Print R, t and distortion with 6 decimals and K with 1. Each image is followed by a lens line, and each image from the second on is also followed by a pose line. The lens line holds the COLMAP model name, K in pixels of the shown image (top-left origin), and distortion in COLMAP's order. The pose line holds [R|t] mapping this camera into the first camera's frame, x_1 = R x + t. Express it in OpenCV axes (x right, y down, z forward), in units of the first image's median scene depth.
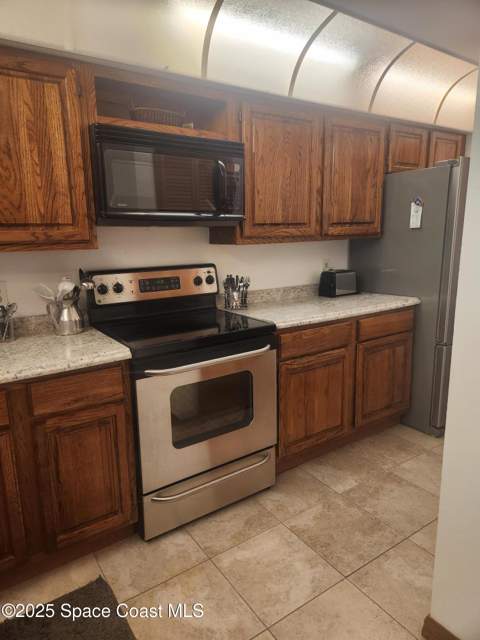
lens RADIAL K [[427.8, 0, 238.2], [0, 427.8, 320.4], [0, 0, 1]] dist [0.078776, -0.078321]
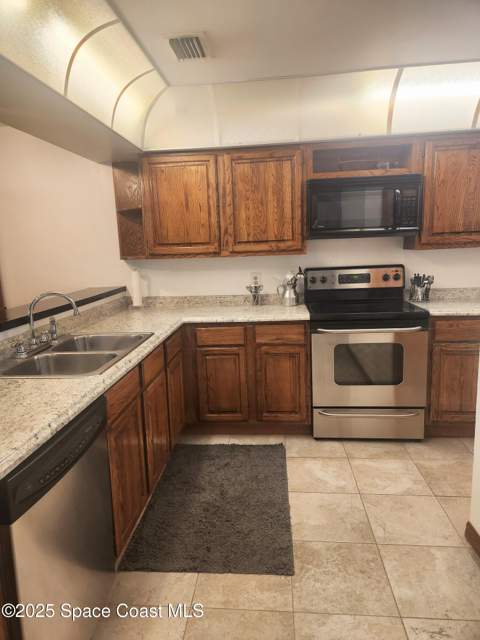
lens RADIAL K [[427.8, 0, 238.2], [0, 427.8, 320.4], [0, 0, 1]] dist [0.078776, -0.078321]
pose [[0.780069, 0.097569, -0.618040, 0.489846], [-0.102808, 0.994329, 0.027212, 0.064449], [0.617190, 0.042312, 0.785676, -0.413157]]
